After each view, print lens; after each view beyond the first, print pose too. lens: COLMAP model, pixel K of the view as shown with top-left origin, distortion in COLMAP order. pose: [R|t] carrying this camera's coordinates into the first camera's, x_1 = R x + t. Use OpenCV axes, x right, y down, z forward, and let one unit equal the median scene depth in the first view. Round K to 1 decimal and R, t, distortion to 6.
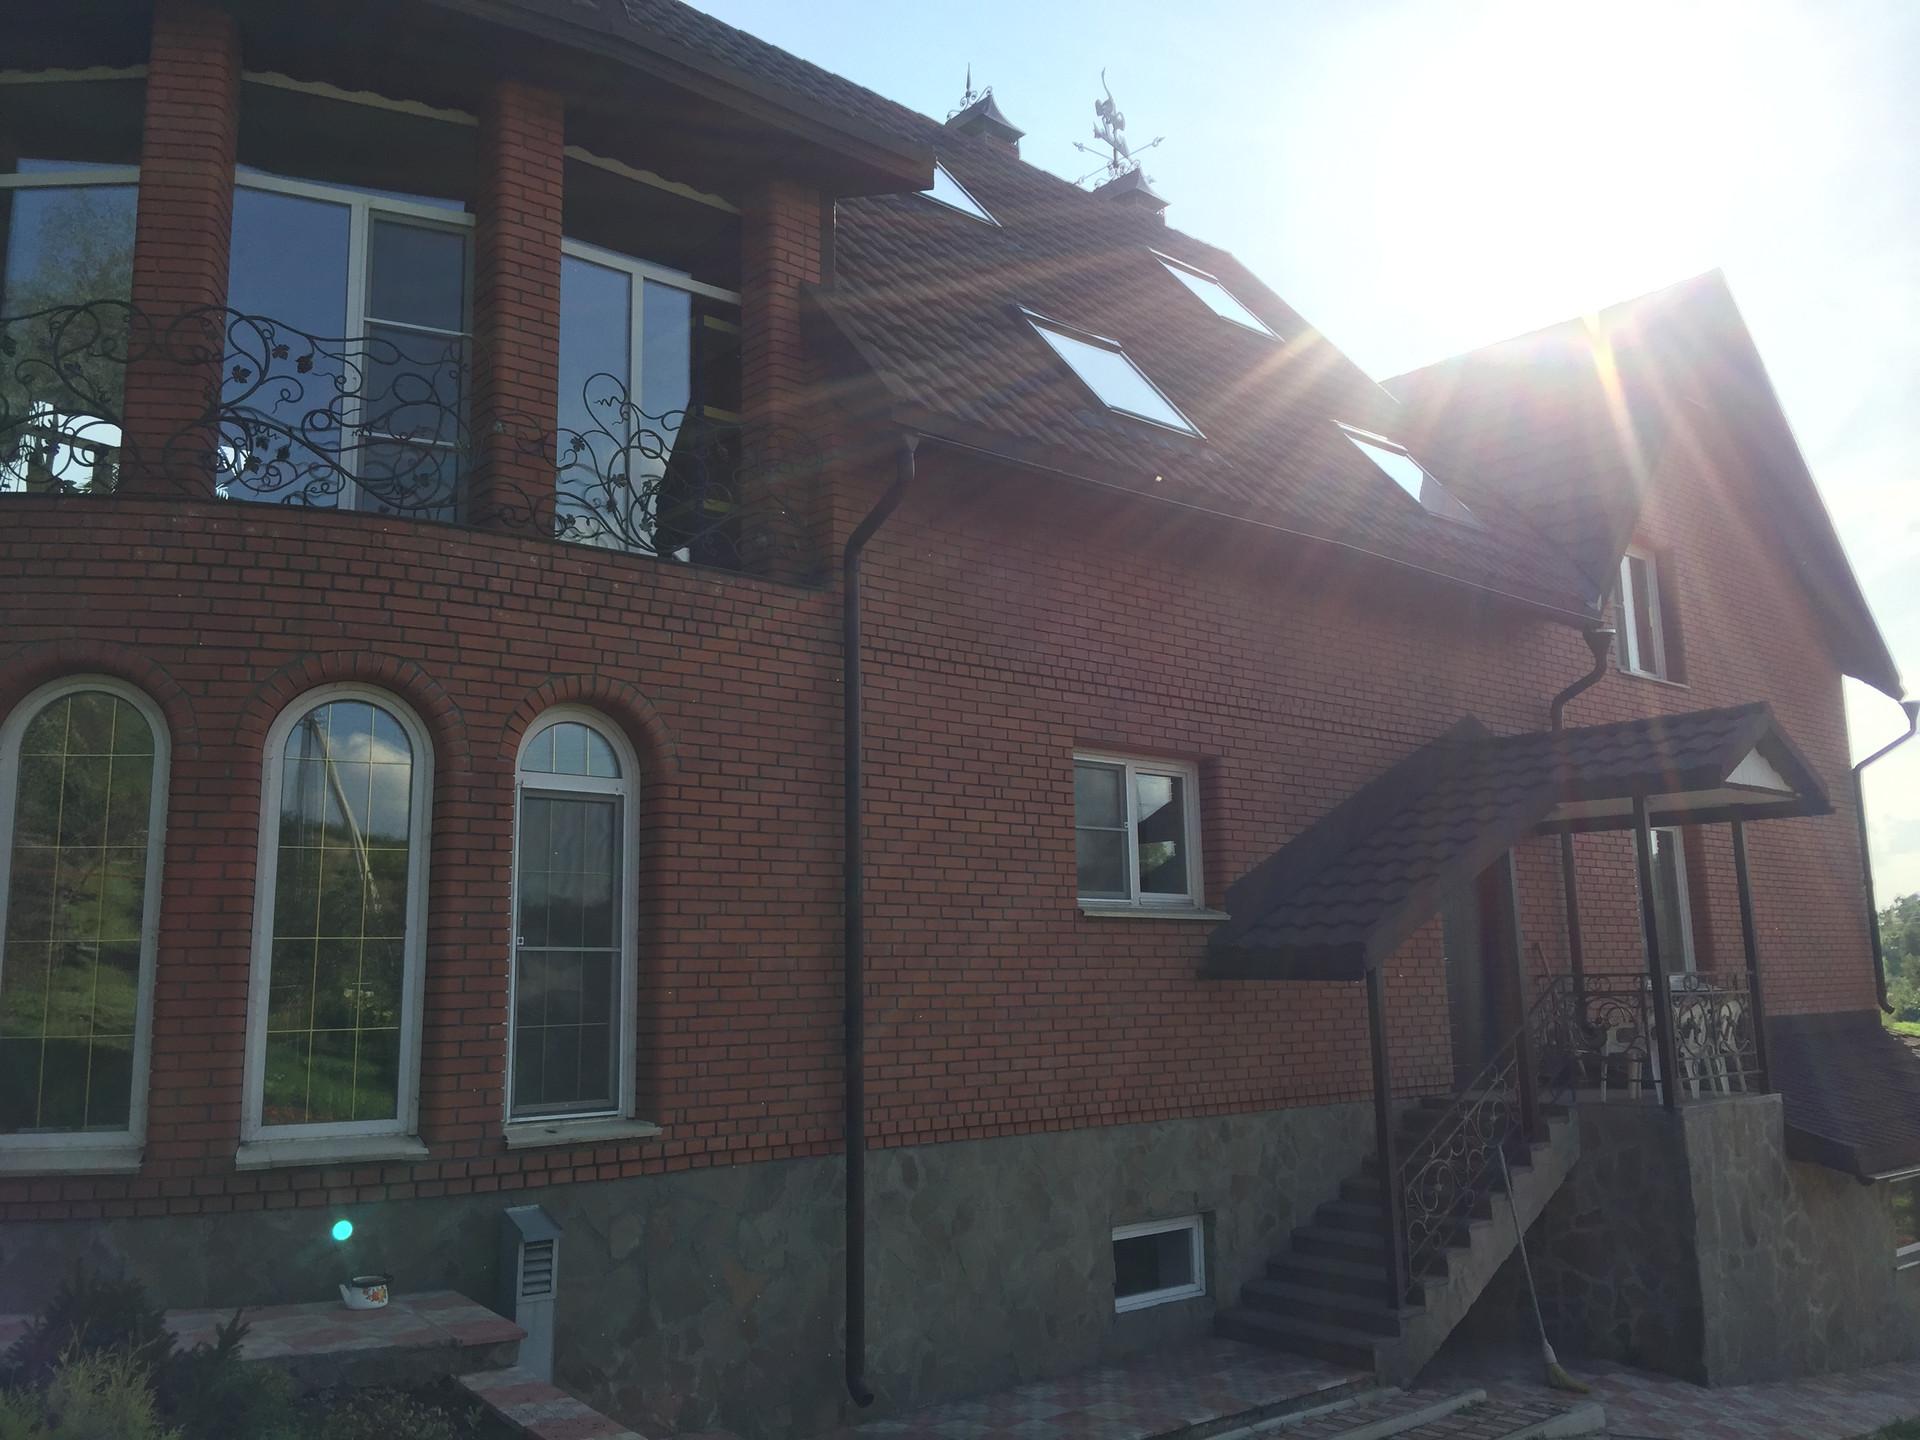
lens RADIAL K [[1591.8, 0, 961.9], [0, 1591.8, 672.6], [0, 0, 1]] dist [0.078684, -0.126032]
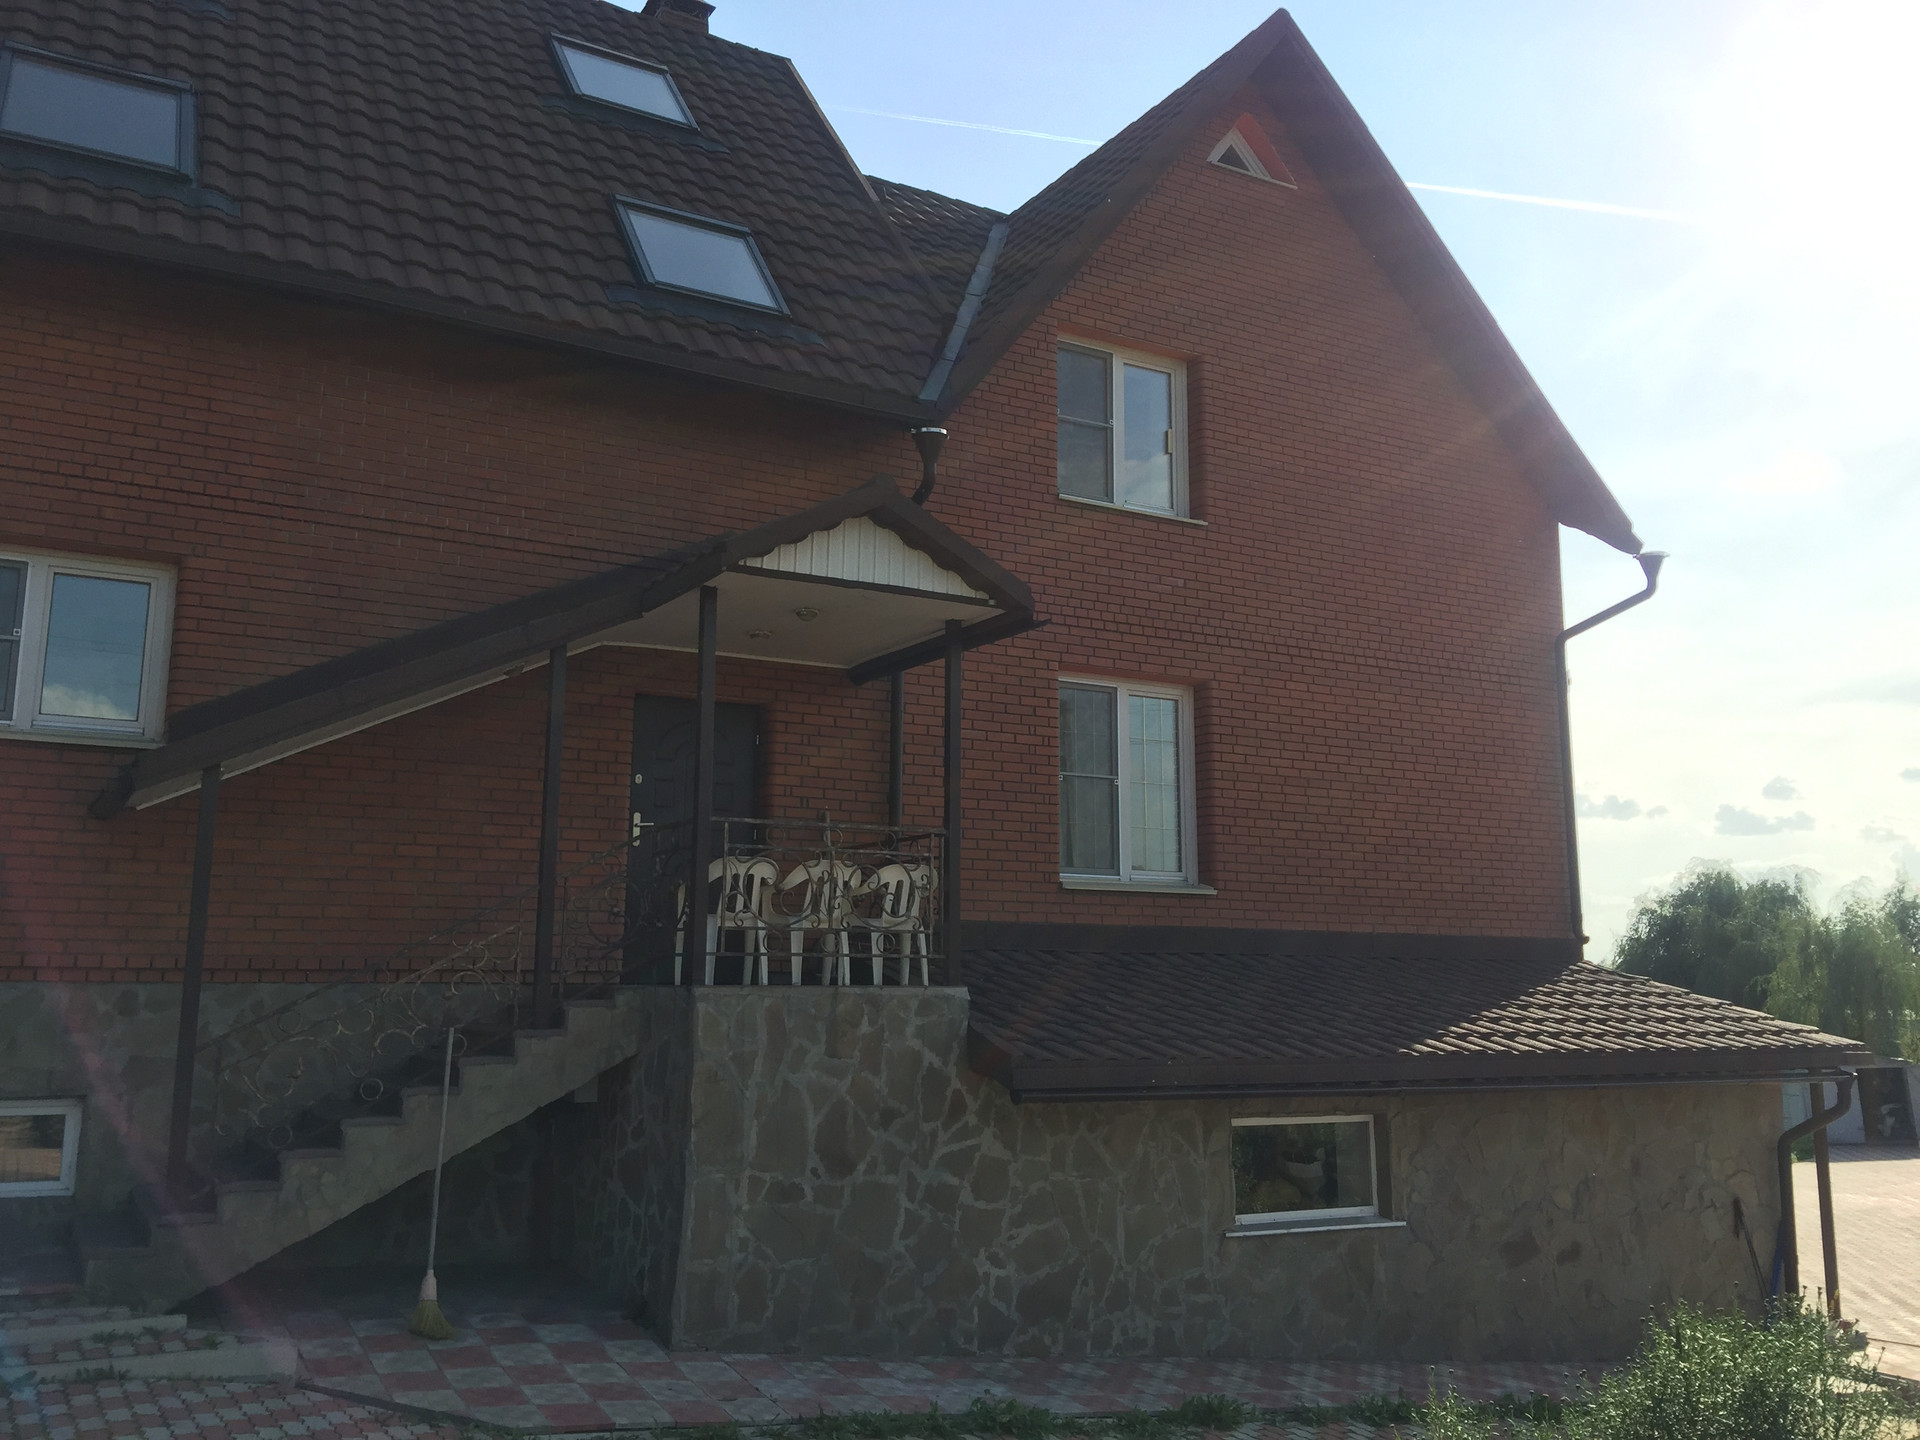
lens RADIAL K [[1591.8, 0, 961.9], [0, 1591.8, 672.6], [0, 0, 1]] dist [0.078684, -0.126032]
pose [[0.980303, -0.010298, -0.197232, 0.752117], [0.012903, 0.999846, 0.011927, 0.113336], [0.197079, -0.014237, 0.980284, 0.277636]]
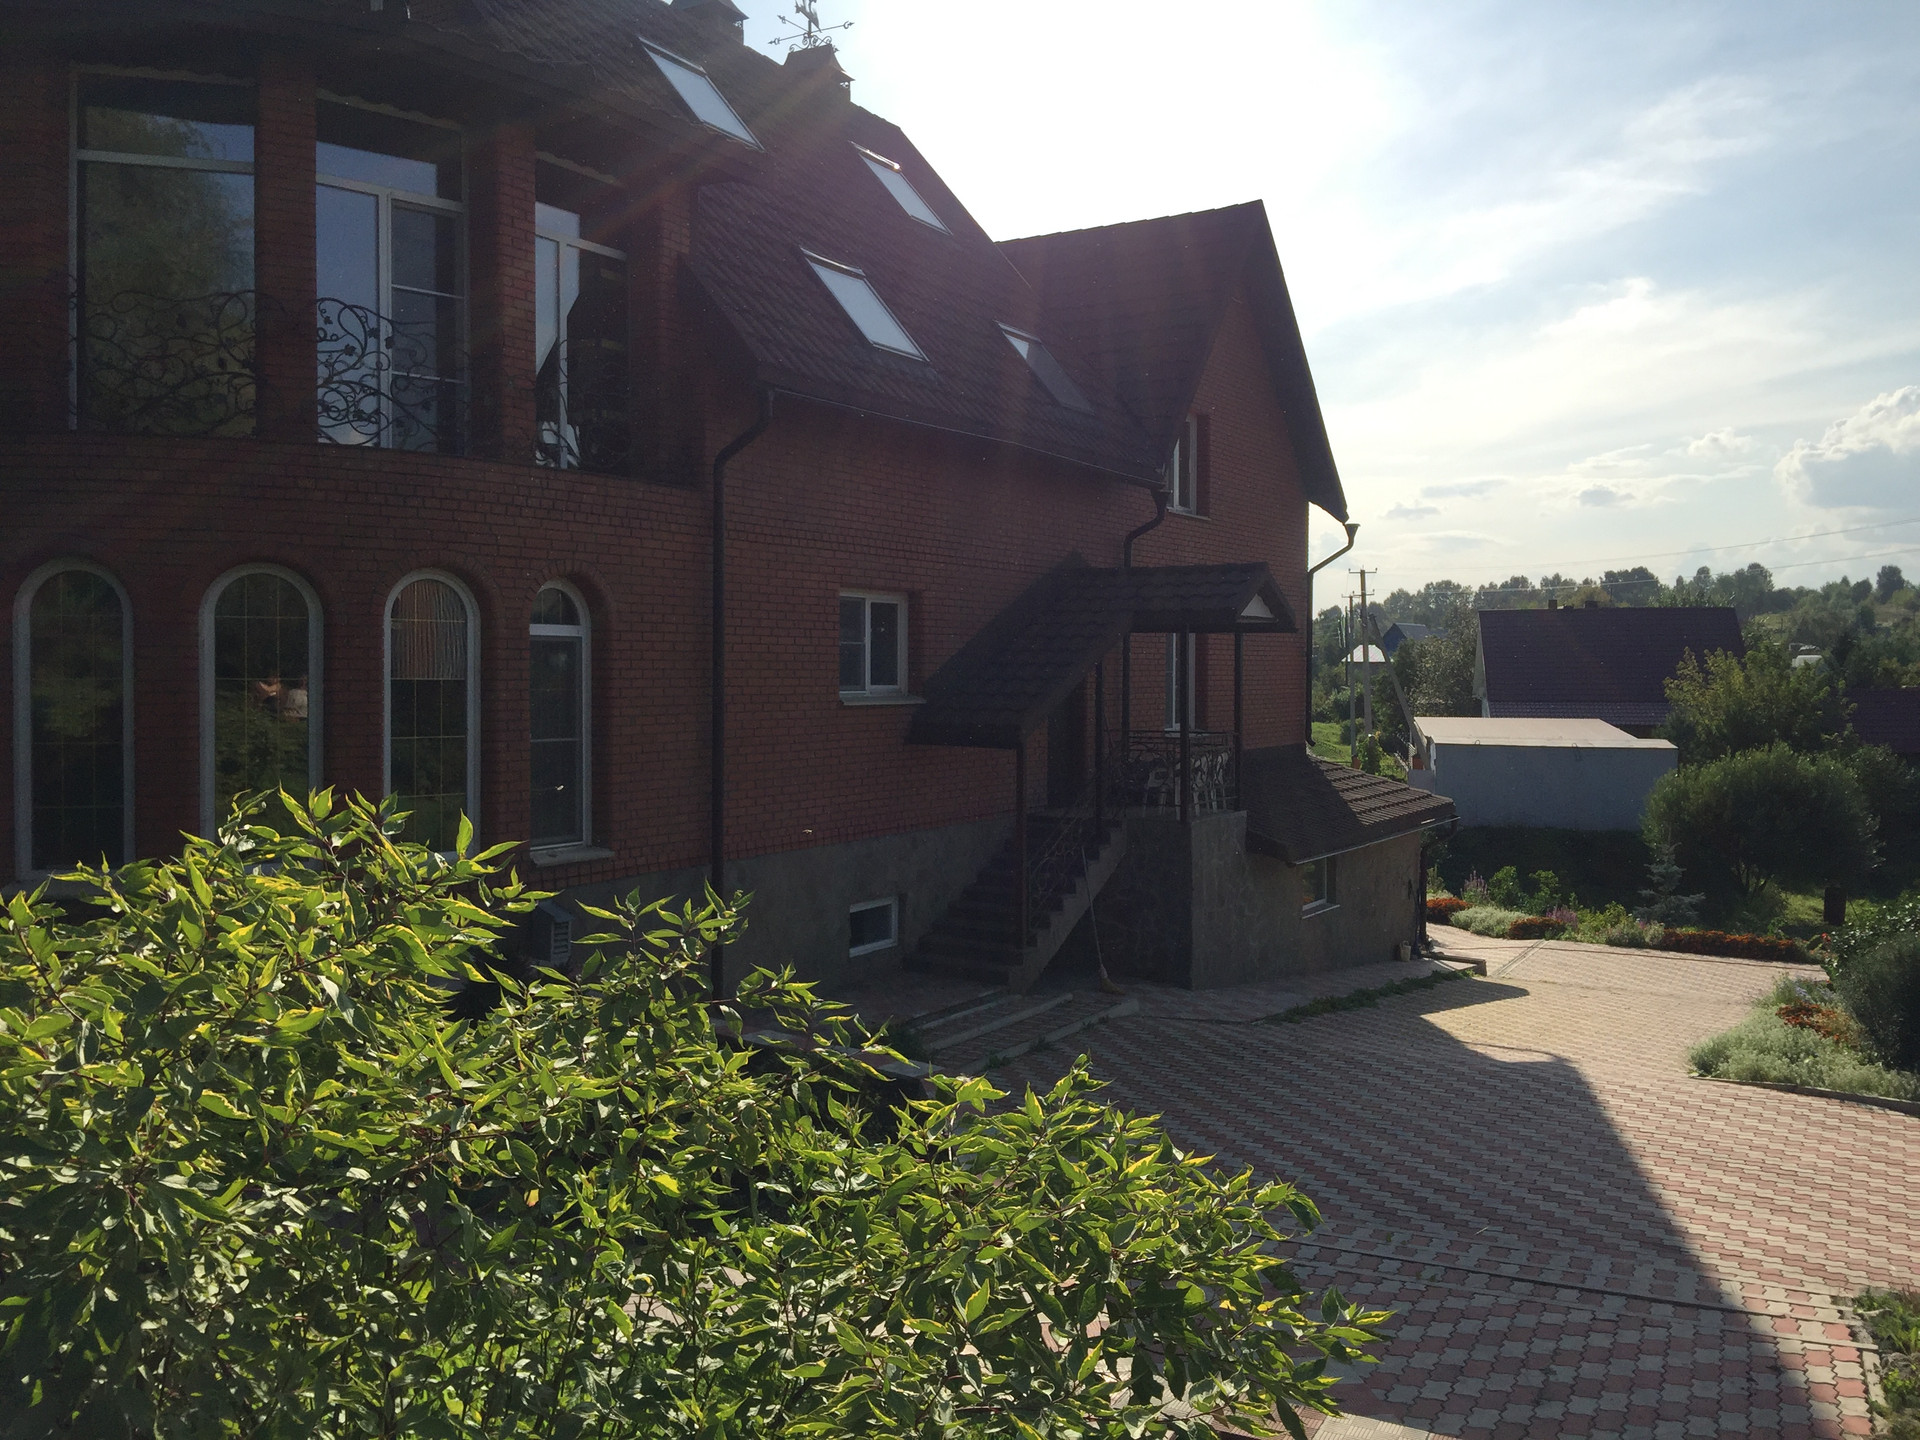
lens RADIAL K [[1591.8, 0, 961.9], [0, 1591.8, 672.6], [0, 0, 1]] dist [0.078684, -0.126032]
pose [[0.954542, 0.019446, 0.297441, -0.240402], [-0.075355, 0.981199, 0.177681, -0.137459], [-0.288394, -0.192018, 0.938061, -0.379661]]
